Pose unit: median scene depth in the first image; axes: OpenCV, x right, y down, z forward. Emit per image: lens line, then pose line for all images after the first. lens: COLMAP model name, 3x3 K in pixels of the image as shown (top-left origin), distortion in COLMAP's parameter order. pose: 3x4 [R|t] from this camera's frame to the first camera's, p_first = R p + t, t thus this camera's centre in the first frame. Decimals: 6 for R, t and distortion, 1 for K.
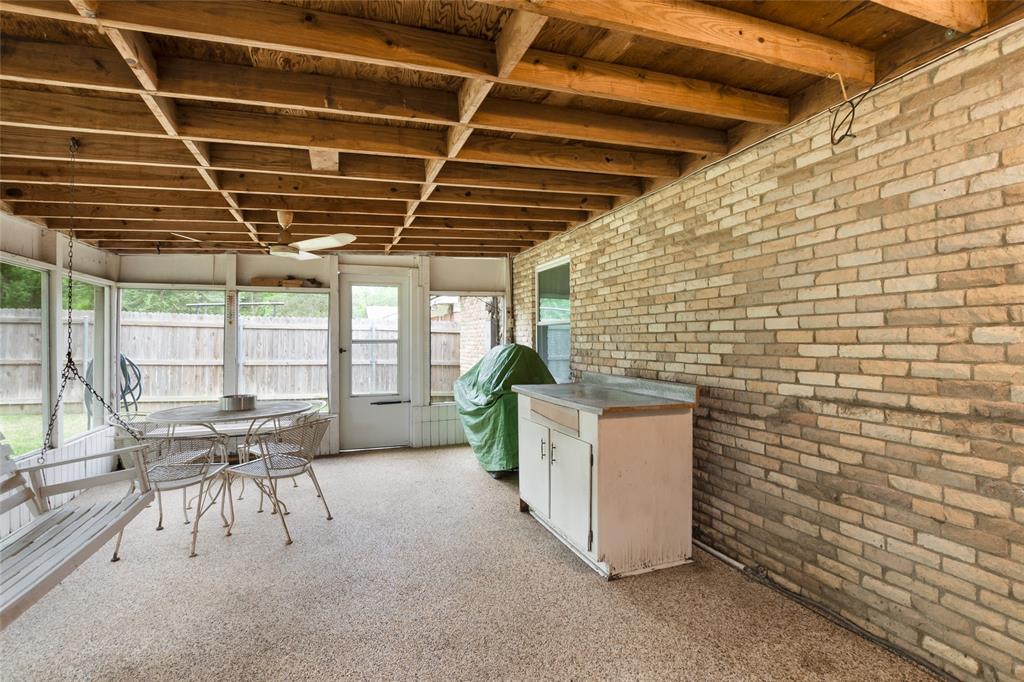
lens RADIAL K [[459.6, 0, 509.2], [0, 459.6, 336.9], [0, 0, 1]] dist [-0.000309, -0.000005]
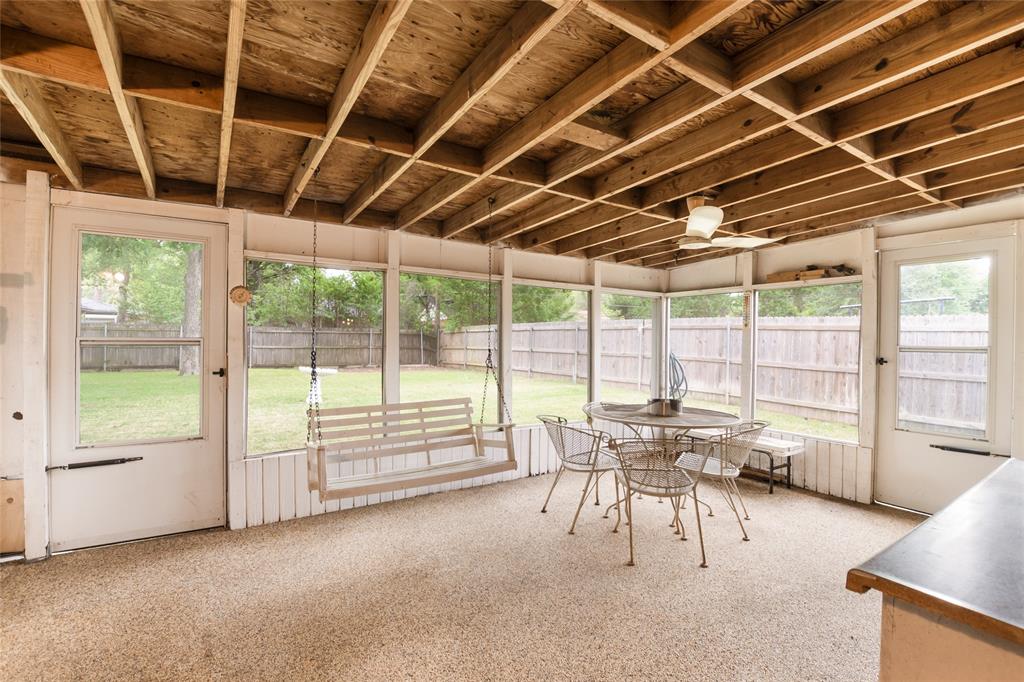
lens RADIAL K [[473.3, 0, 517.1], [0, 473.3, 339.4], [0, 0, 1]] dist [-0.026255, 0.000213]
pose [[0.241929, 0.005943, -0.970276, 0.200881], [-0.008677, 0.999955, 0.003961, -0.001088], [0.970255, 0.007460, 0.241969, 0.297001]]
